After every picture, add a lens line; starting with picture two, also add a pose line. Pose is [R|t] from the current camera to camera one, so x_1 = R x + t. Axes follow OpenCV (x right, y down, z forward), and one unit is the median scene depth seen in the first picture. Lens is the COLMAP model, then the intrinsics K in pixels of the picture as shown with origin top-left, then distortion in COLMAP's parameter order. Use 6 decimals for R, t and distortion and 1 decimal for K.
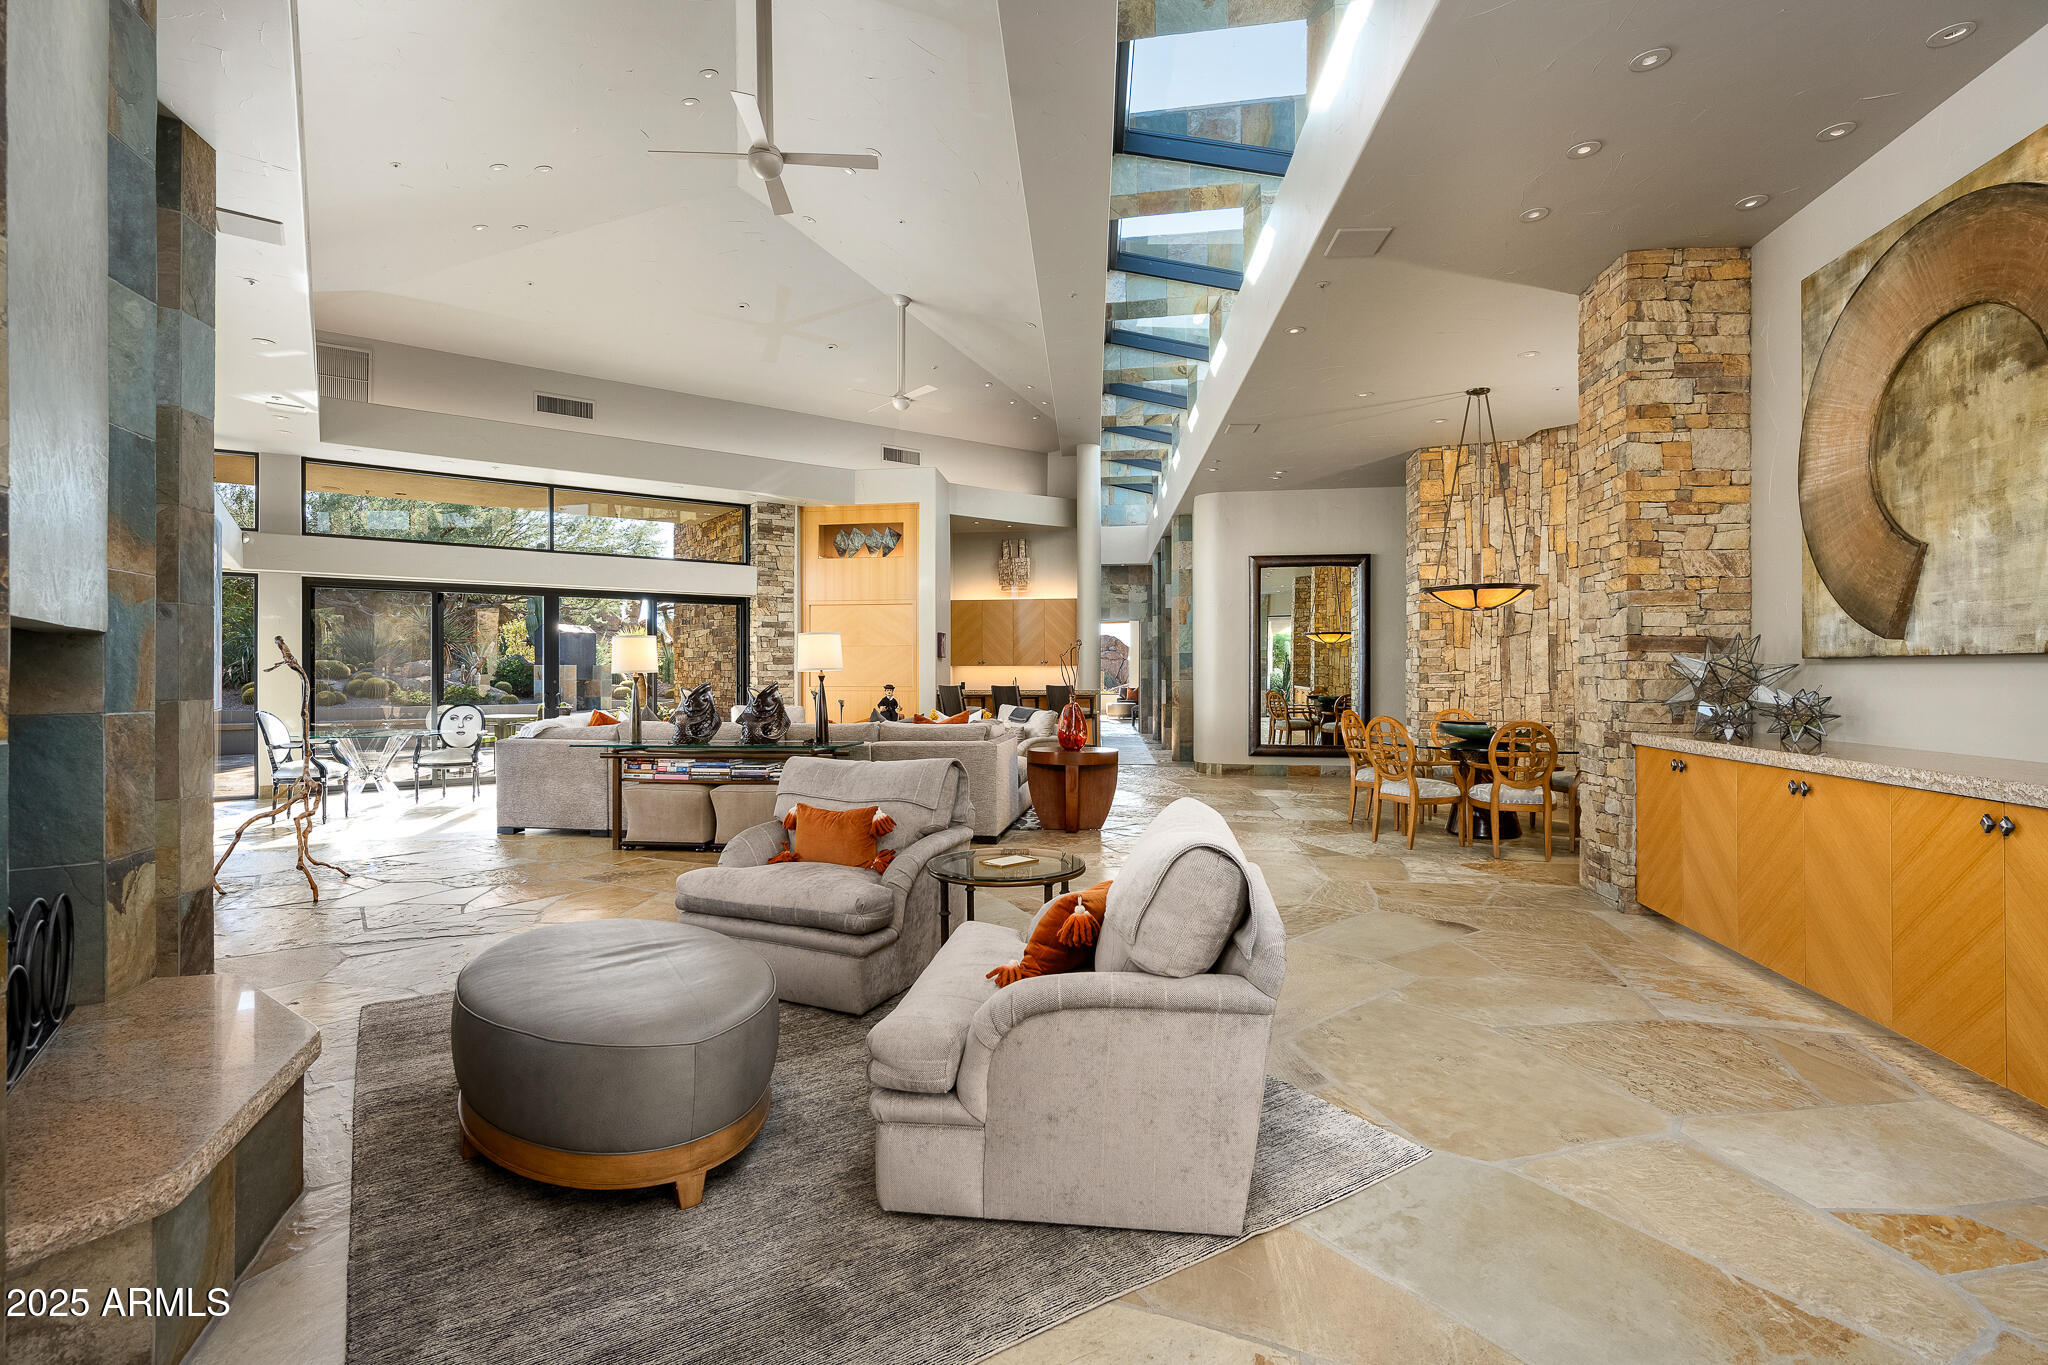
lens RADIAL K [[967.4, 0, 1024.0], [0, 967.4, 682.5], [0, 0, 1]] dist [-0.000082, -0.000028]
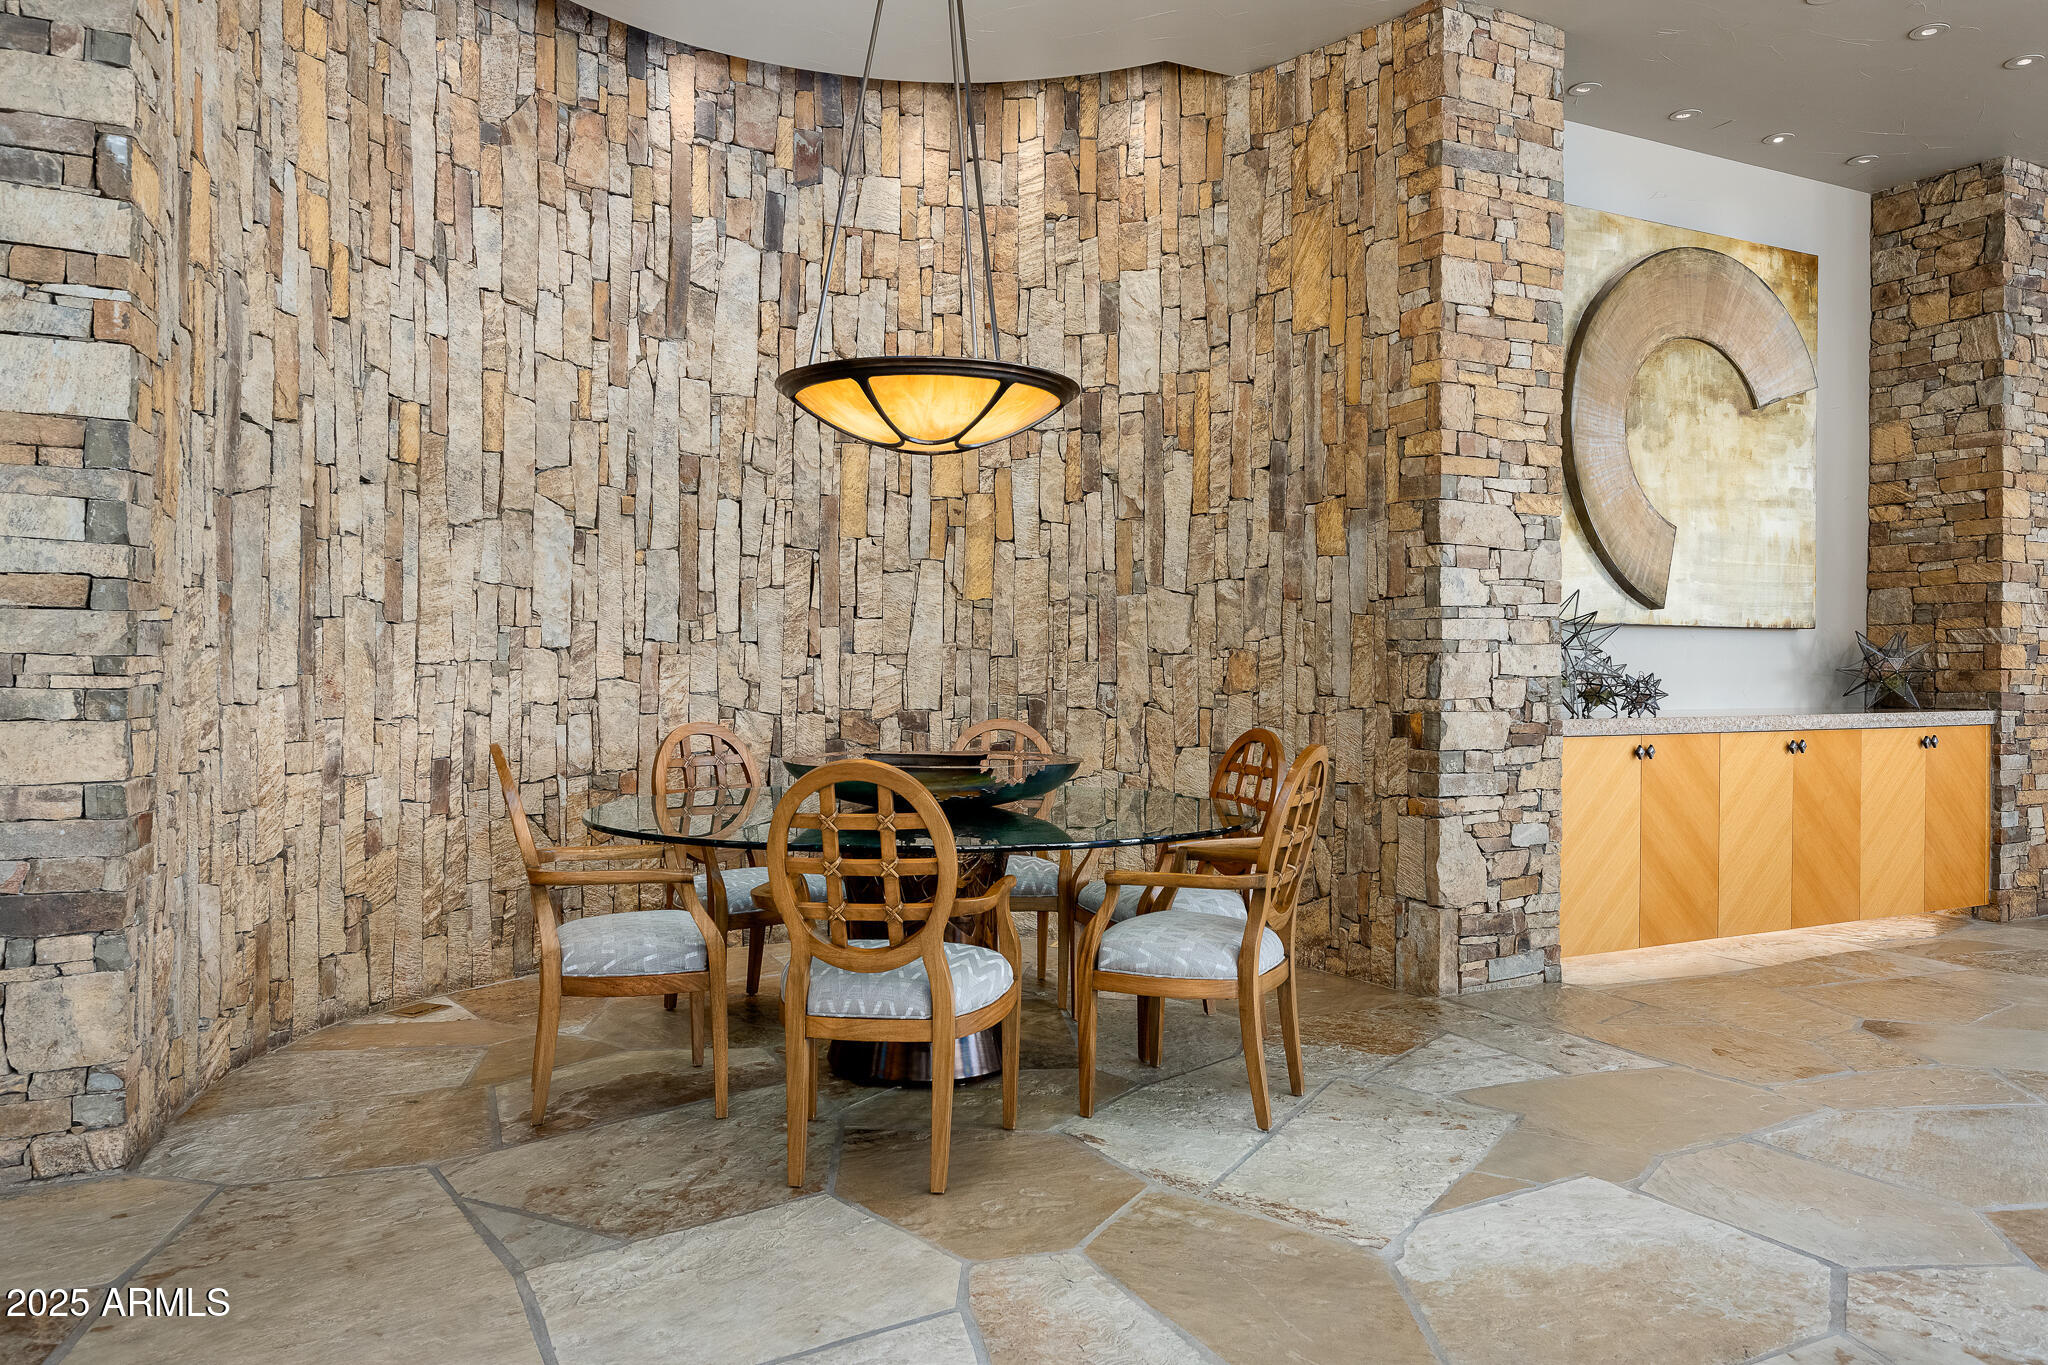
lens RADIAL K [[1401.6, 0, 1024.0], [0, 1401.6, 682.5], [0, 0, 1]] dist [-0.003995, -0.001617]
pose [[-0.586801, -0.015937, 0.809575, 0.040094], [0.002120, 0.999773, 0.021218, 0.002312], [-0.809729, 0.014167, -0.586634, 2.476390]]
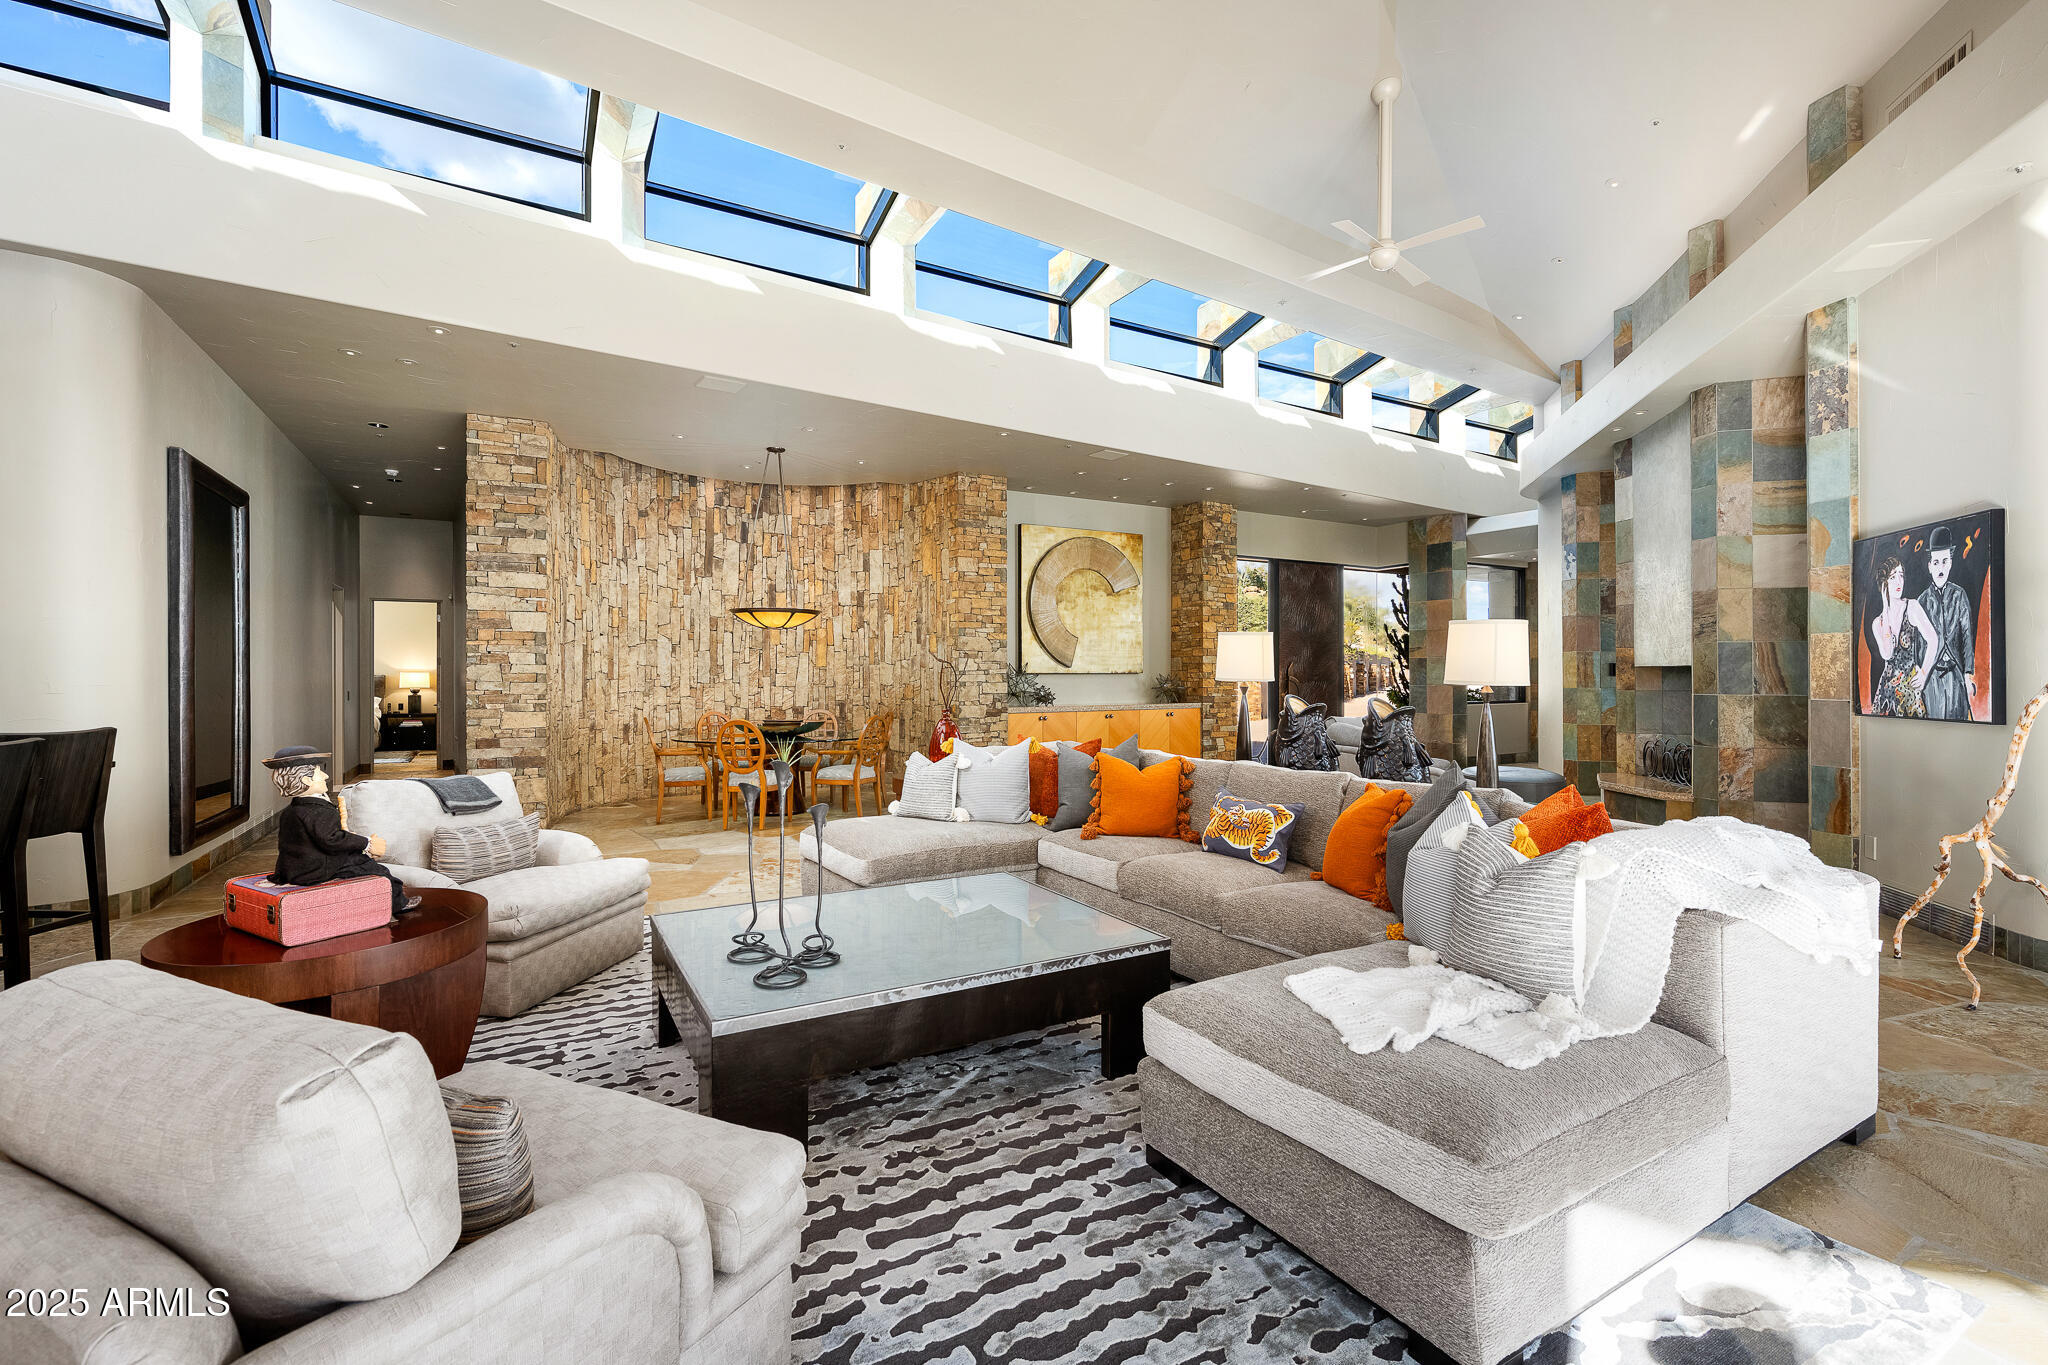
lens RADIAL K [[886.9, 0, 1024.0], [0, 886.9, 682.5], [0, 0, 1]] dist [0.000013, -0.000046]
pose [[-0.625439, -0.006292, 0.780247, -1.161633], [0.009763, 0.999826, 0.015889, -0.043448], [-0.780212, 0.017556, -0.625269, 2.817116]]
